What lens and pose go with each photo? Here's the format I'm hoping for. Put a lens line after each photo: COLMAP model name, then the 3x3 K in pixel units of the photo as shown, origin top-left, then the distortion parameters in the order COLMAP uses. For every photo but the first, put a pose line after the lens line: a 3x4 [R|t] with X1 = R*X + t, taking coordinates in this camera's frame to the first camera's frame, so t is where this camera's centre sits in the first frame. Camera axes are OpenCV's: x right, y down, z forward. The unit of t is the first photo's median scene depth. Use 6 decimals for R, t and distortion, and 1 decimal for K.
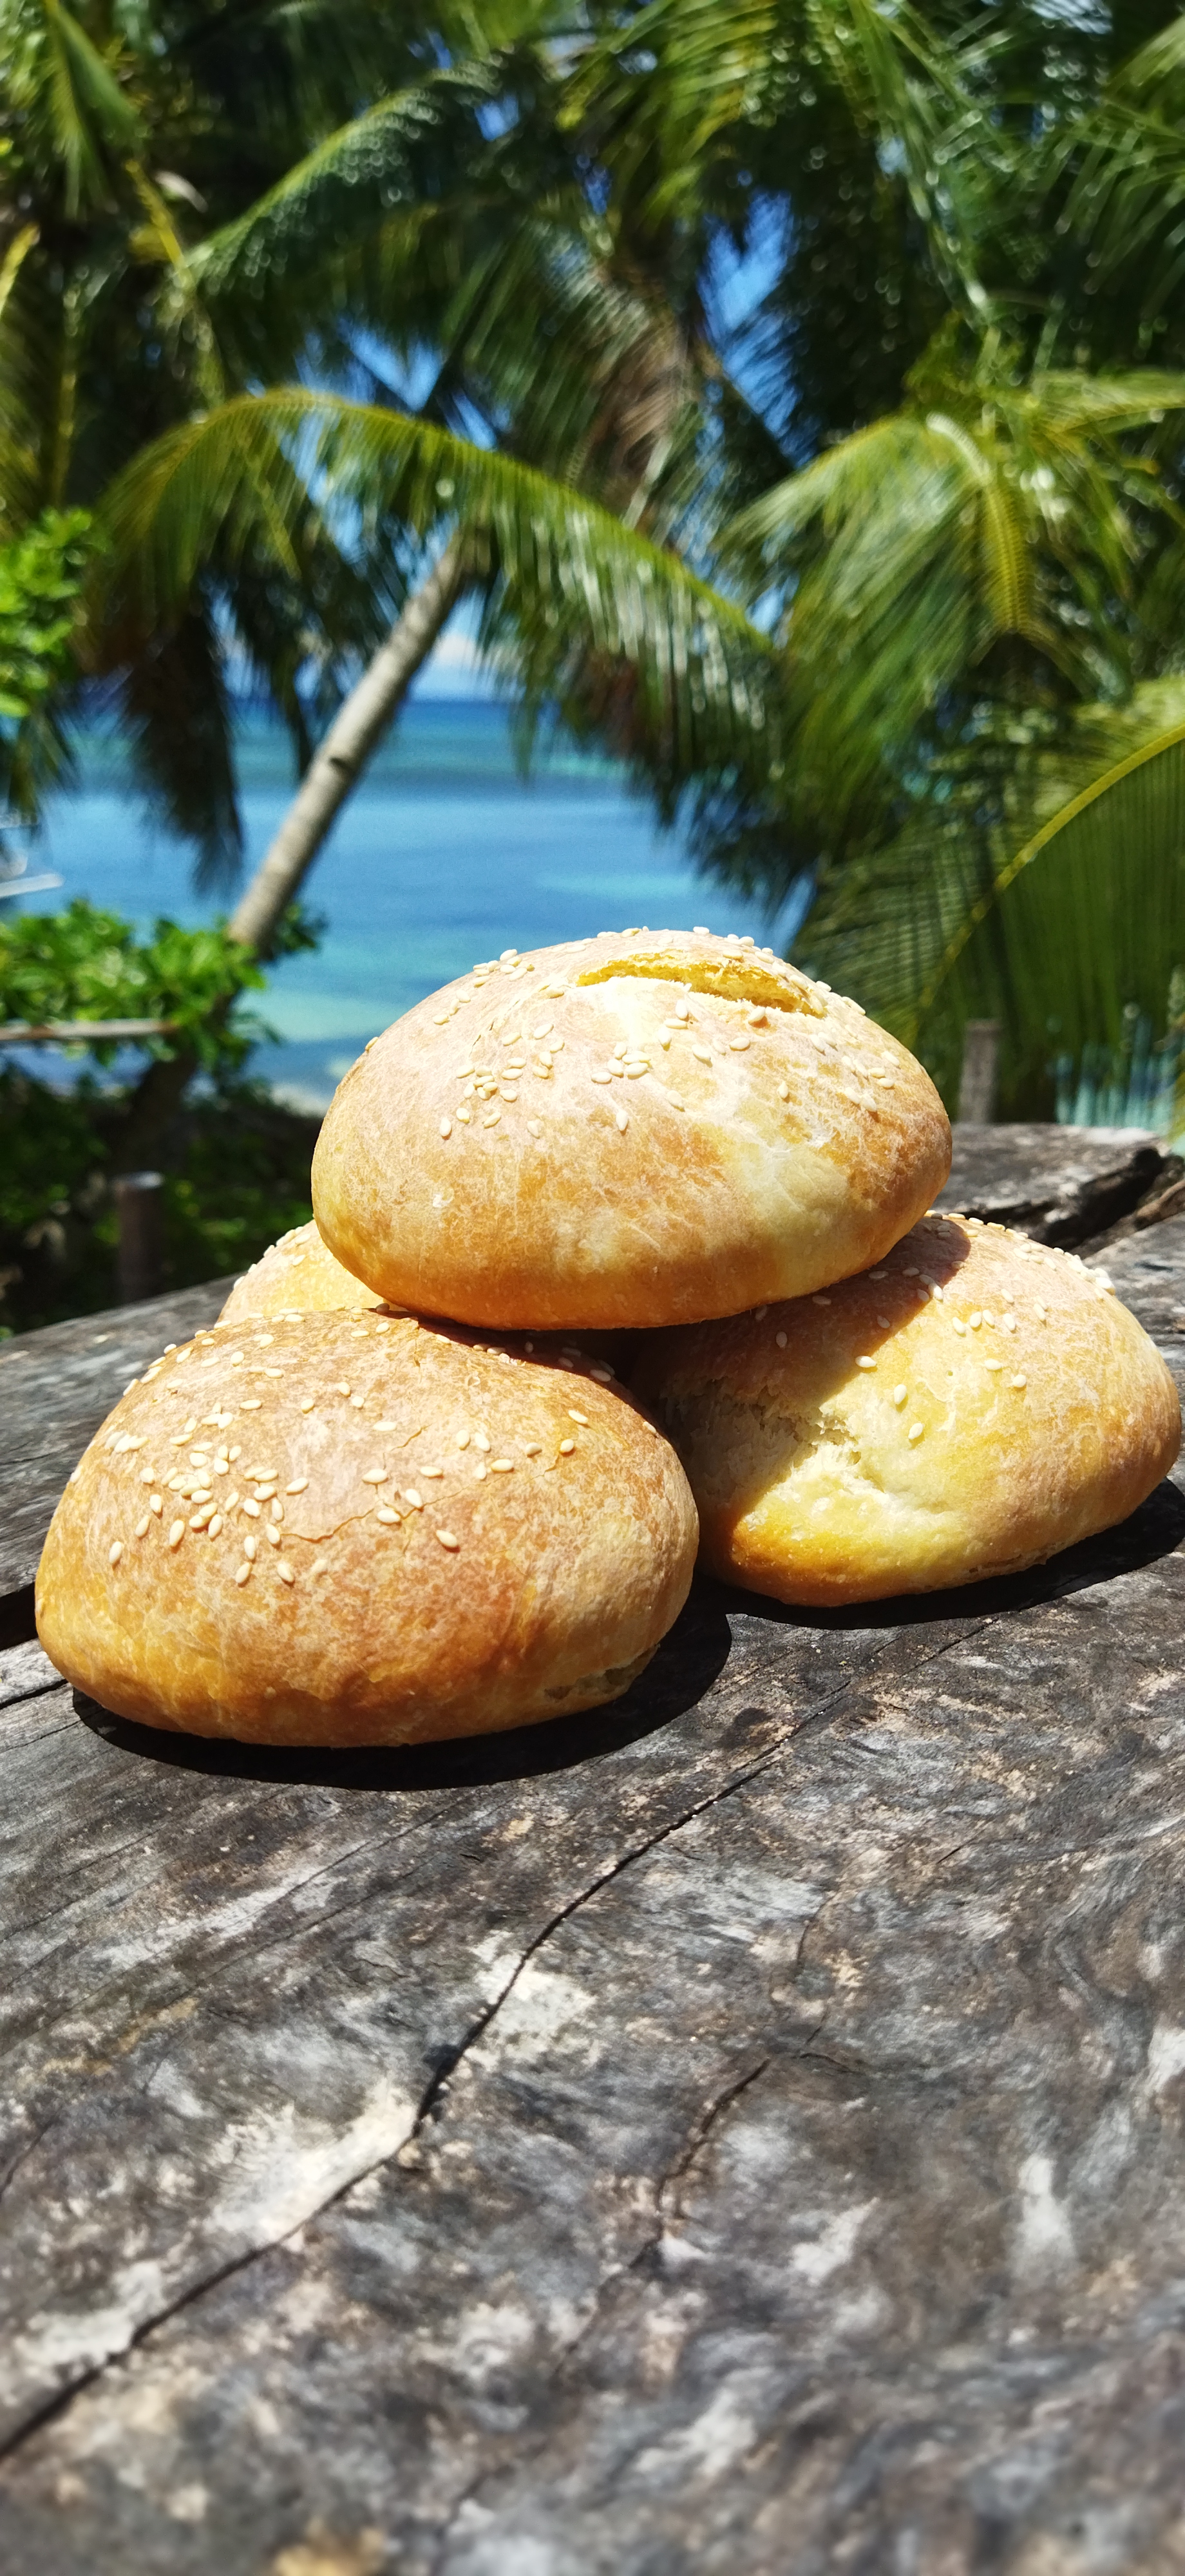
lens RADIAL K [[1912.2, 0, 593.8], [0, 1912.2, 1278.2], [0, 0, 1]] dist [0.019750, -0.003626]
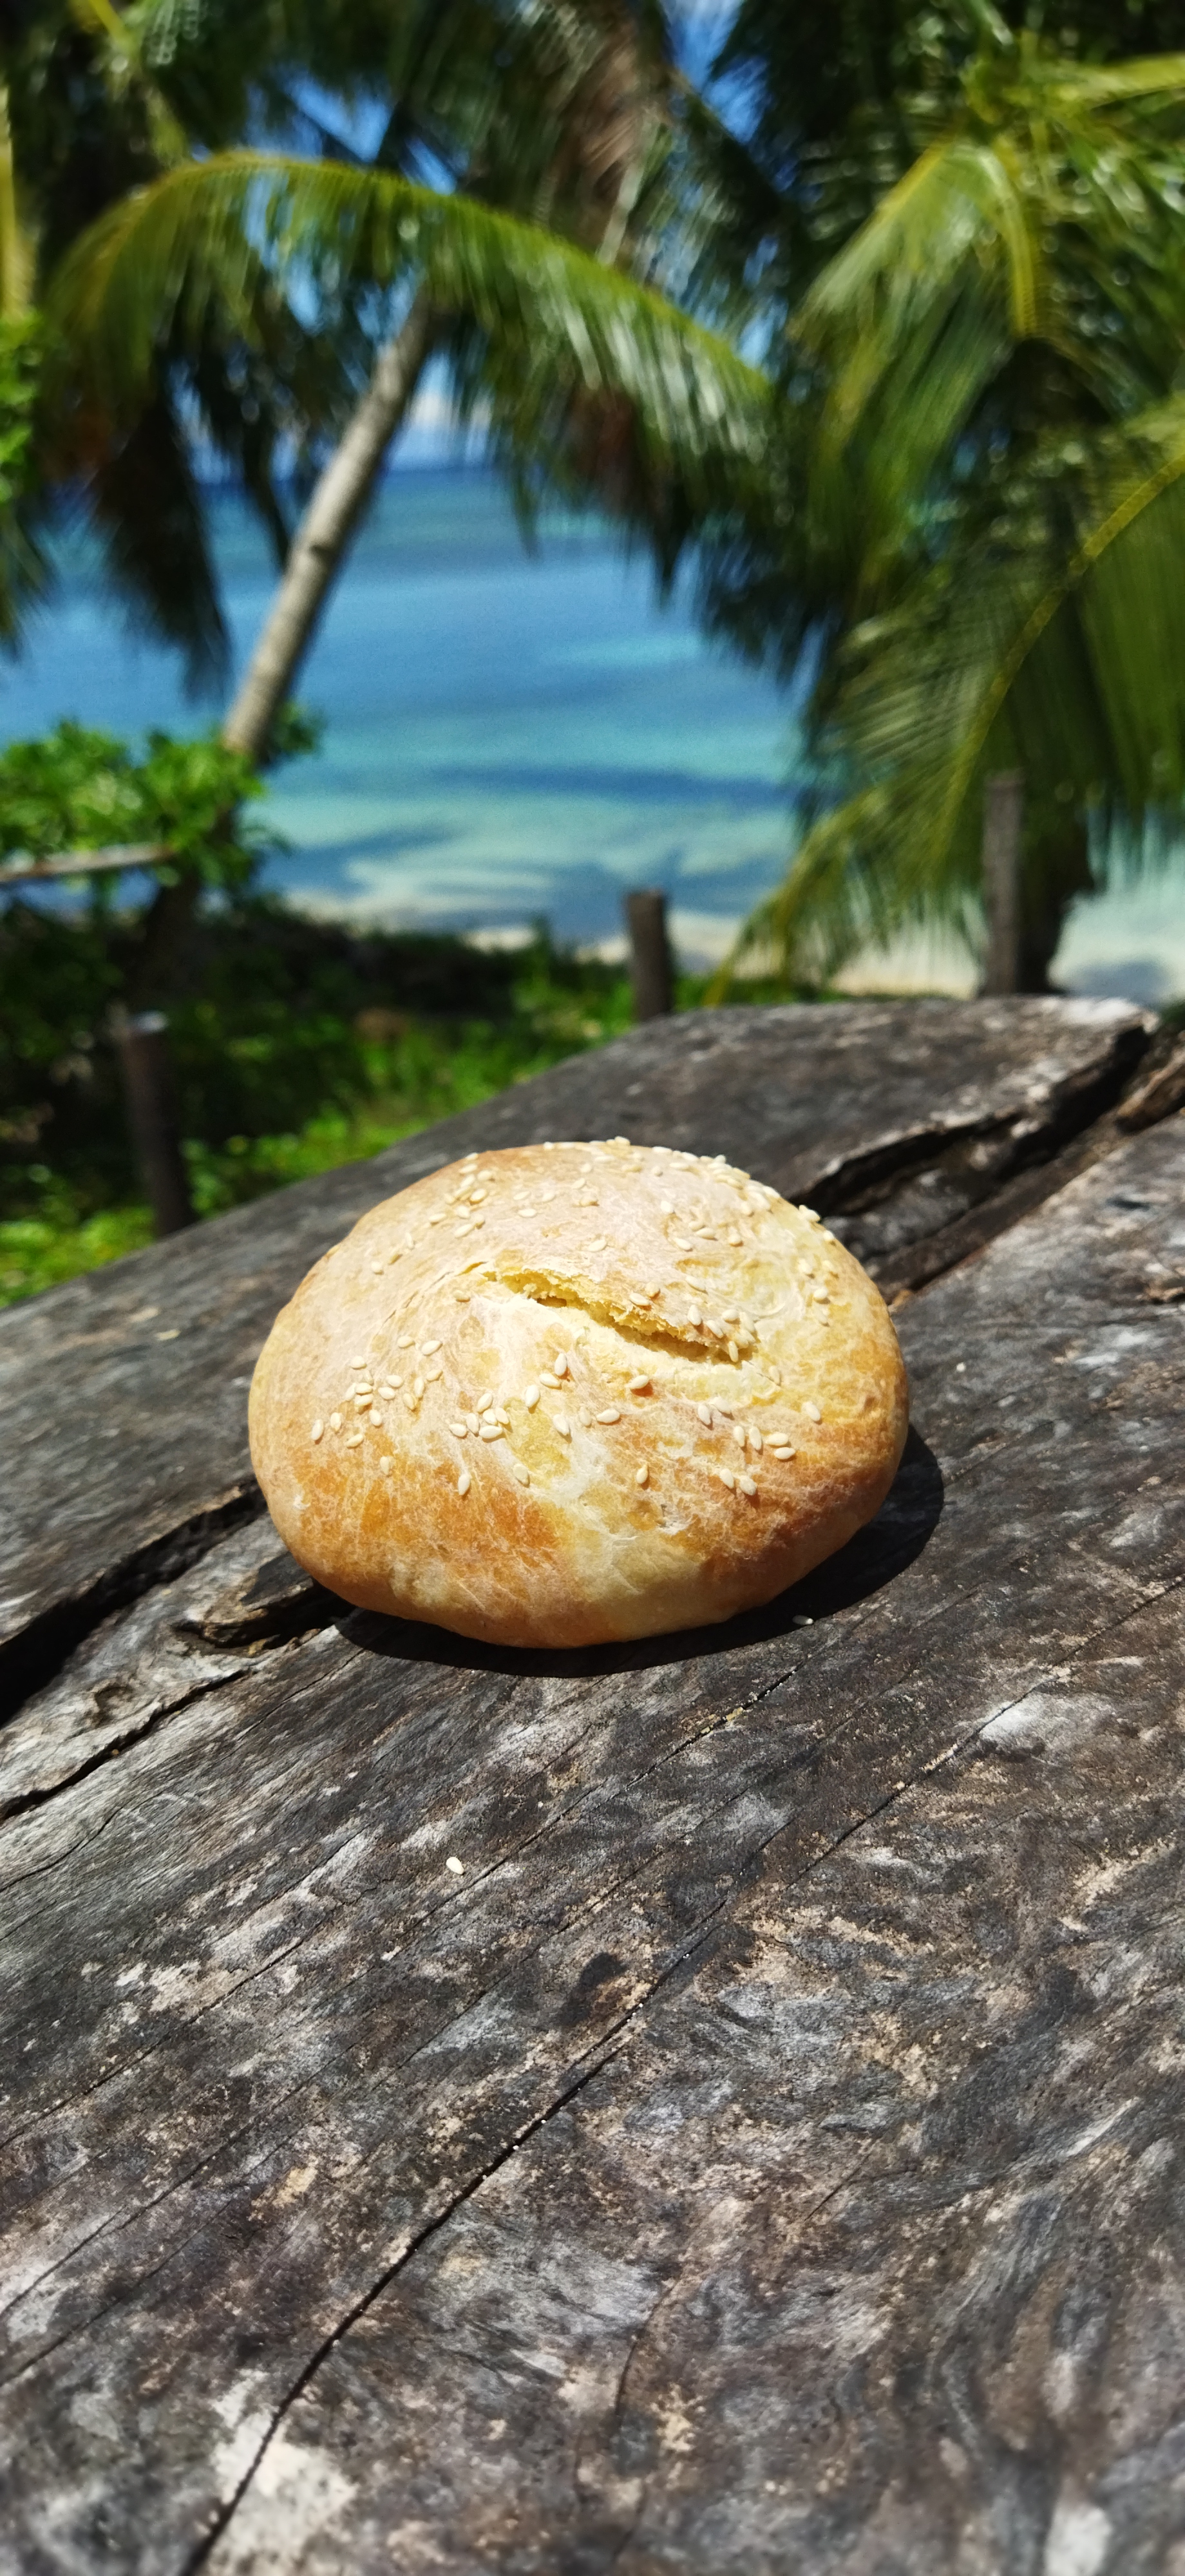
lens RADIAL K [[1940.4, 0, 596.5], [0, 1940.4, 1231.7], [0, 0, 1]] dist [0.085702, -0.168729]
pose [[0.996465, -0.080720, -0.023283, 0.149019], [0.082365, 0.993266, 0.081475, -0.182495], [0.016549, -0.083105, 0.996403, 0.226362]]
